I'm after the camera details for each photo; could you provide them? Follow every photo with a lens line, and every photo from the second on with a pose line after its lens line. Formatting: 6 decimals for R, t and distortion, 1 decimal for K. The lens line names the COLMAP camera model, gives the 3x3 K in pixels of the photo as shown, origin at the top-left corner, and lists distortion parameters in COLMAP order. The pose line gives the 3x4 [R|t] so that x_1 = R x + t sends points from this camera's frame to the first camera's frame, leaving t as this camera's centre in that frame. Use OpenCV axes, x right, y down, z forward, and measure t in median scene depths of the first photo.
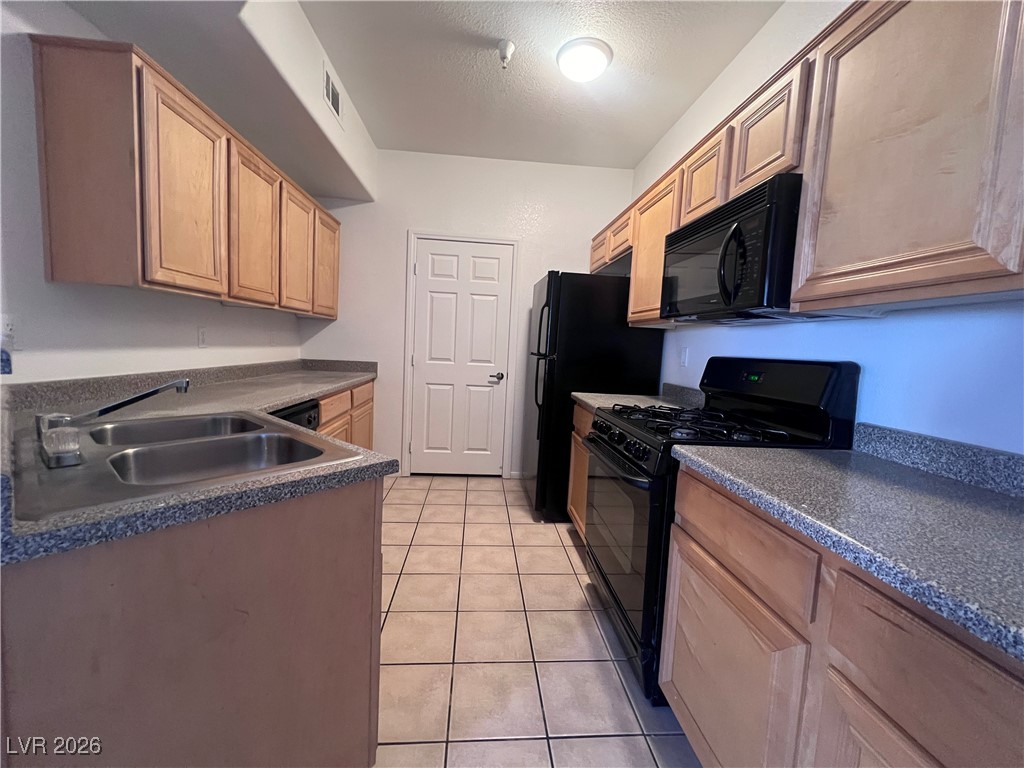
lens RADIAL K [[414.4, 0, 508.6], [0, 414.4, 383.6], [0, 0, 1]] dist [0.001080, 0.000014]
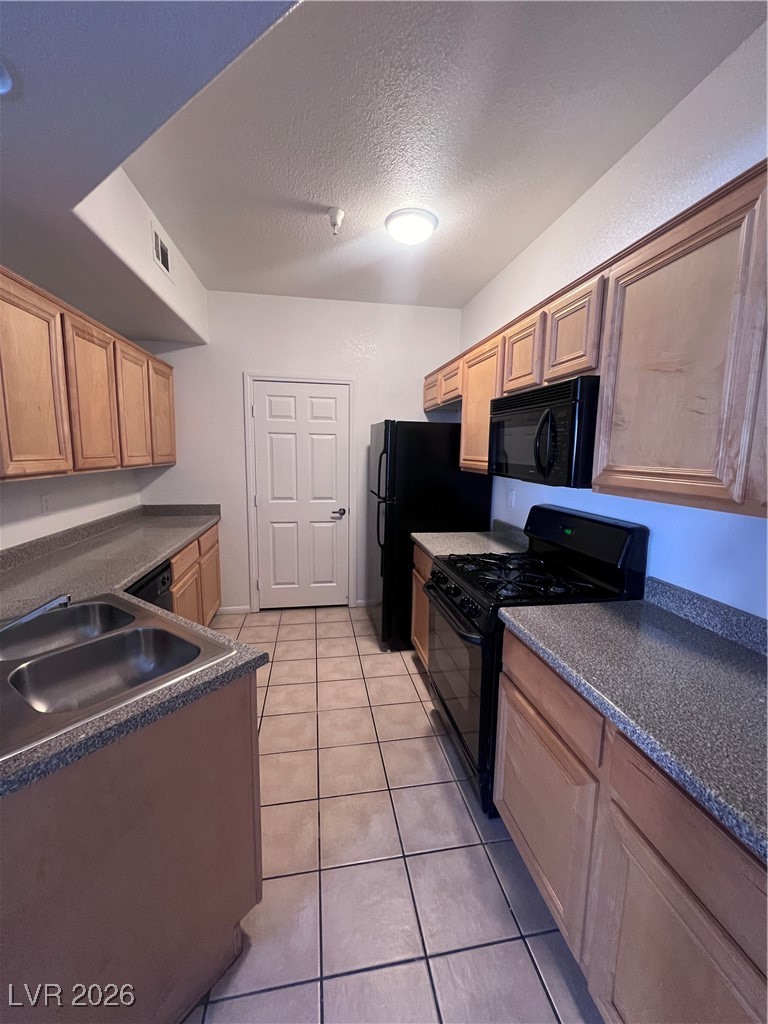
lens RADIAL K [[414.4, 0, 384.0], [0, 414.4, 512.0], [0, 0, 1]] dist [0.001080, 0.000014]
pose [[0.994969, -0.047265, 0.088337, -0.013962], [0.042172, 0.997387, 0.058655, -0.133862], [-0.090879, -0.054634, 0.994362, -0.083197]]
